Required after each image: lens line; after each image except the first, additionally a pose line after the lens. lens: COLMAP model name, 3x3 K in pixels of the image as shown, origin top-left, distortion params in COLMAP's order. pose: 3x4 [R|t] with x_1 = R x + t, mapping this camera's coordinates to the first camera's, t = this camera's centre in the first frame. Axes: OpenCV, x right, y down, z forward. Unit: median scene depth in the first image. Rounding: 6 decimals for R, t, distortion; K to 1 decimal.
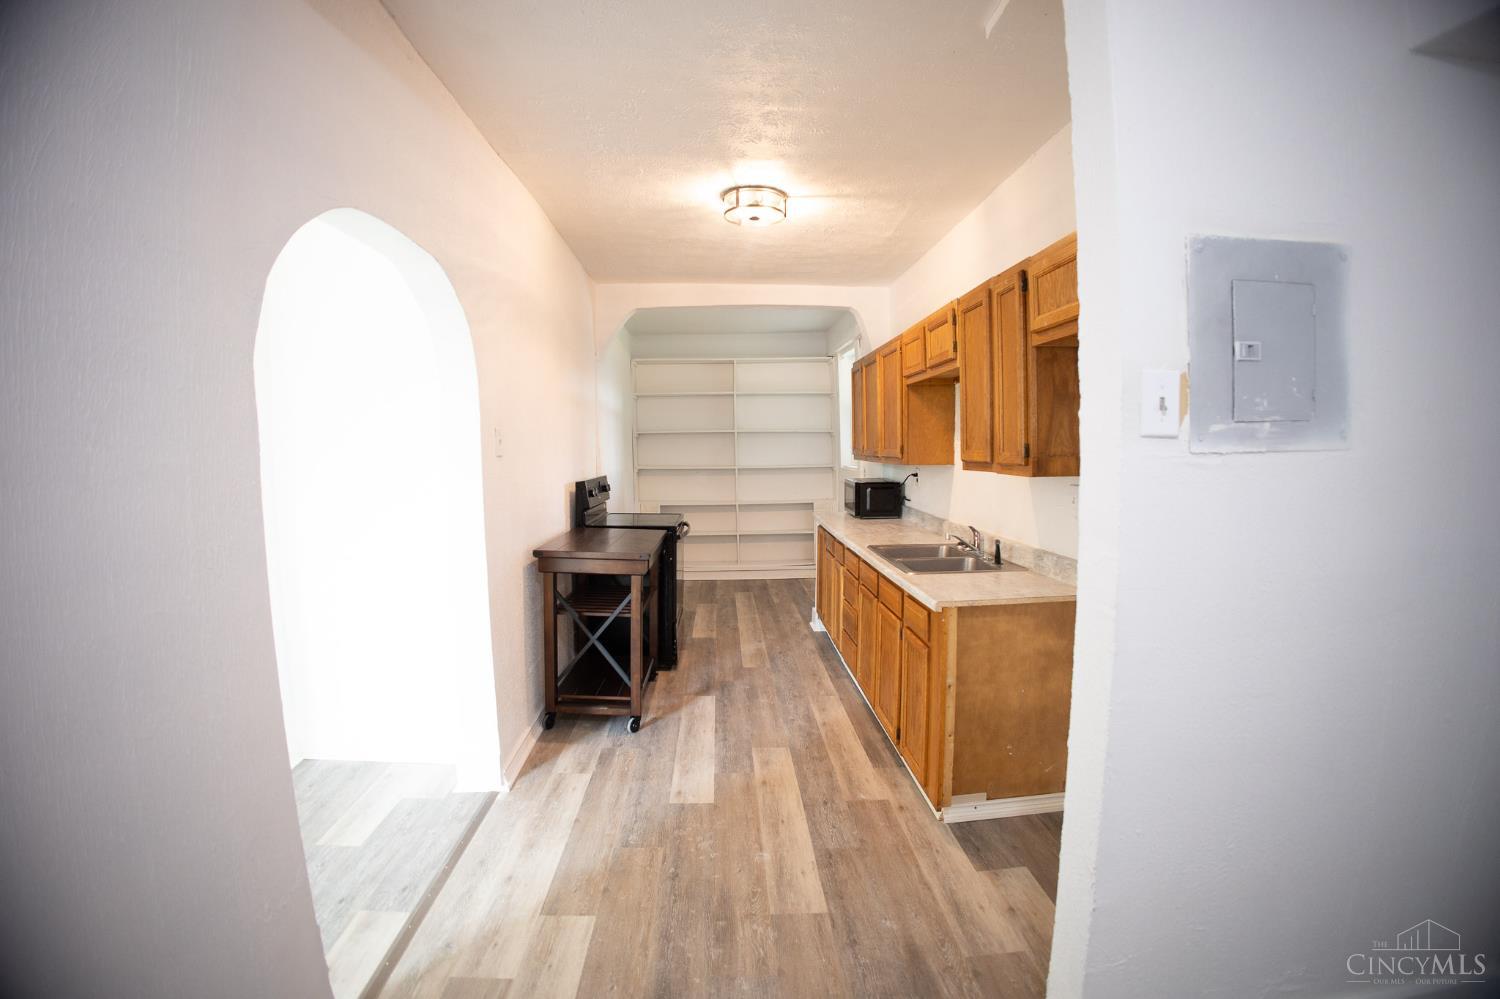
lens RADIAL K [[726.2, 0, 750.0], [0, 726.2, 499.5], [0, 0, 1]] dist [-0.001020, -0.000099]
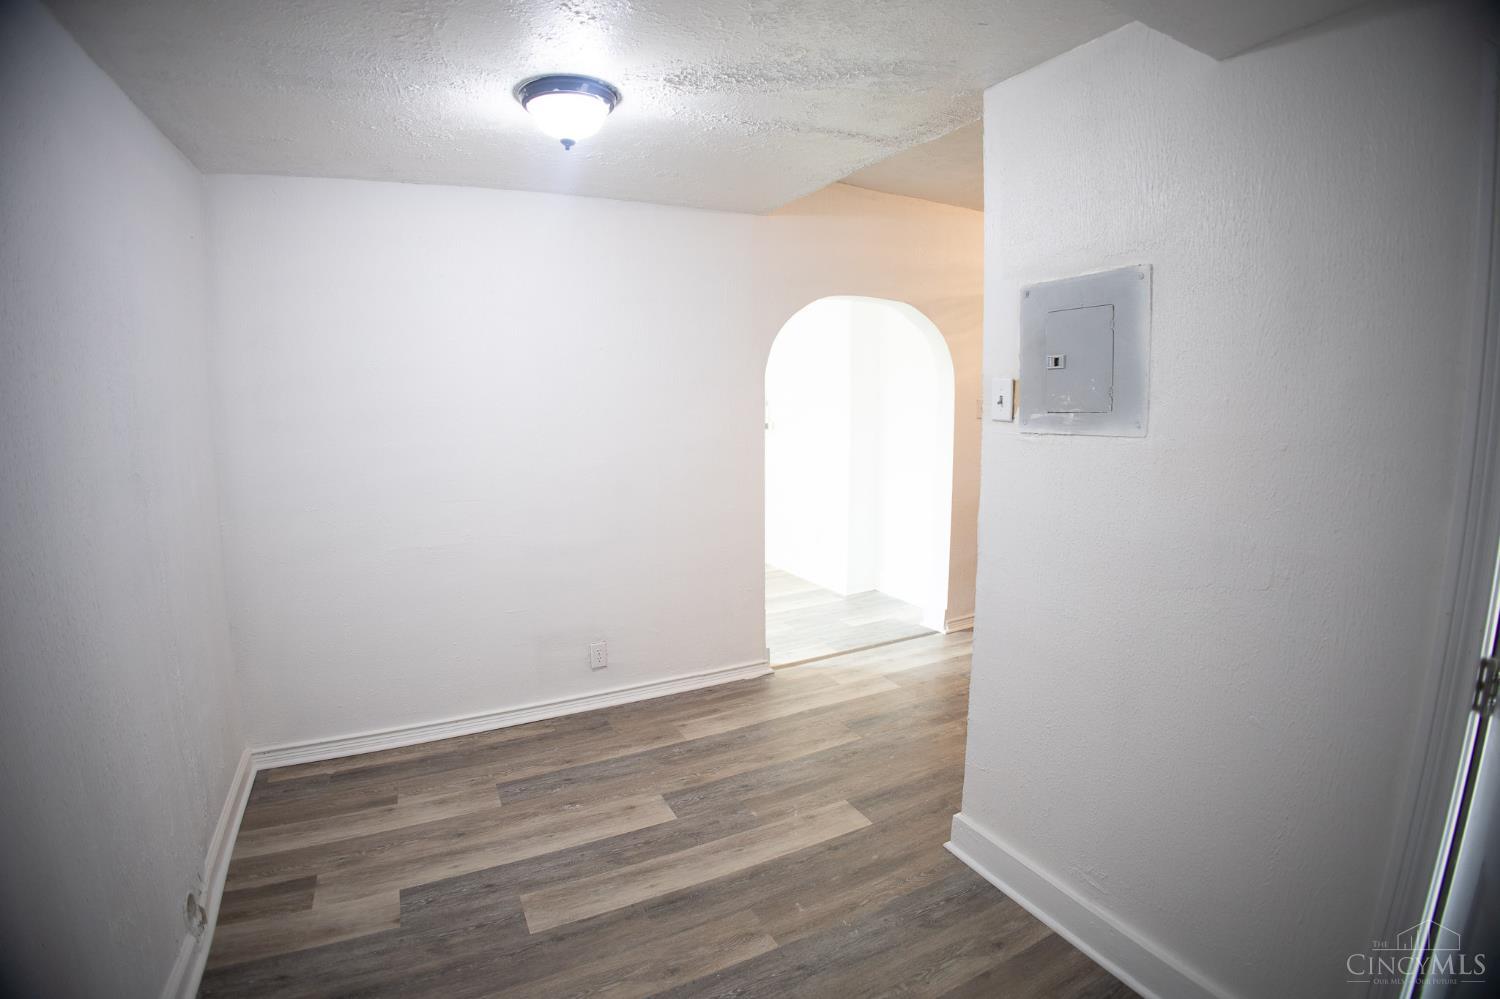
lens RADIAL K [[726.2, 0, 750.0], [0, 726.2, 499.5], [0, 0, 1]] dist [-0.001020, -0.000099]
pose [[0.442528, 0.128518, -0.887497, 1.684935], [-0.067726, 0.991640, 0.109829, -0.053854], [0.894193, 0.011505, 0.447533, -0.155461]]
